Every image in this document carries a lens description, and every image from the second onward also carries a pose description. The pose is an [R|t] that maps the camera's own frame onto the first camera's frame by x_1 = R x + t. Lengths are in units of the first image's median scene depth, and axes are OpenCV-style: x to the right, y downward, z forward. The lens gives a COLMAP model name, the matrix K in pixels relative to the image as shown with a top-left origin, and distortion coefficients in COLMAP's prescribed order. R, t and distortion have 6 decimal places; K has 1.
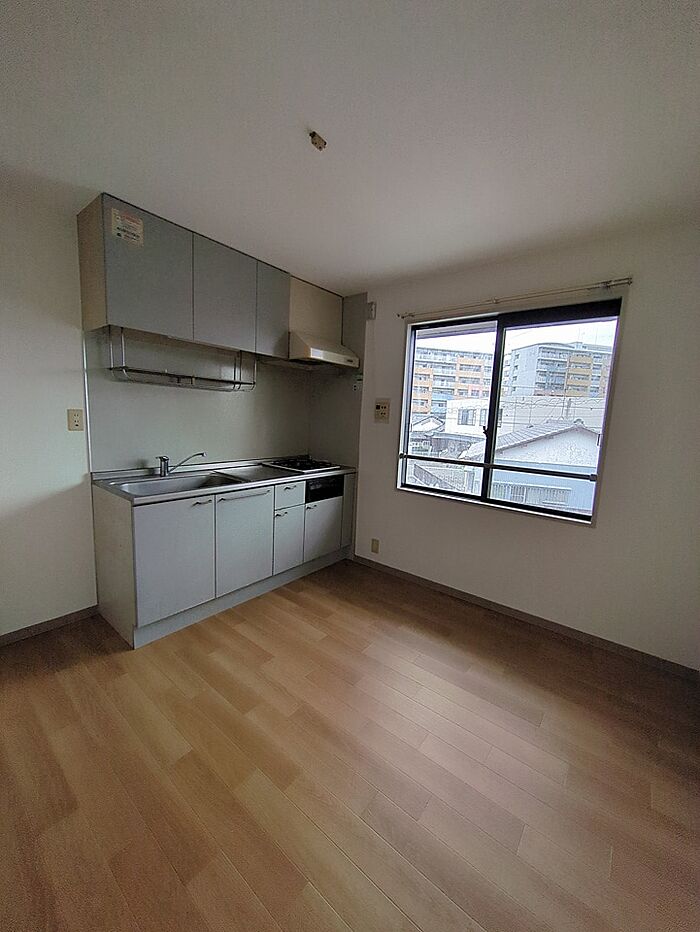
lens RADIAL K [[368.6, 0, 347.9], [0, 368.6, 468.1], [0, 0, 1]] dist [0.000007, -0.001967]
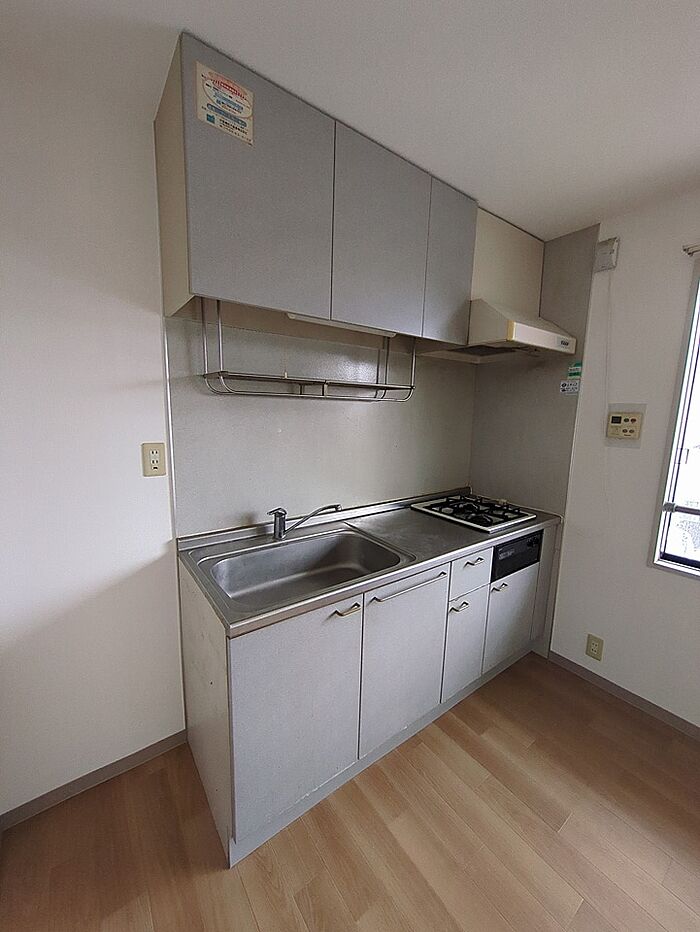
lens RADIAL K [[368.6, 0, 347.8], [0, 368.6, 466.9], [0, 0, 1]] dist [0.000007, -0.001967]
pose [[0.965940, 0.016720, -0.258227, -0.194712], [-0.015198, 0.999853, 0.007889, -0.098630], [0.258321, -0.003696, 0.966052, 0.364503]]
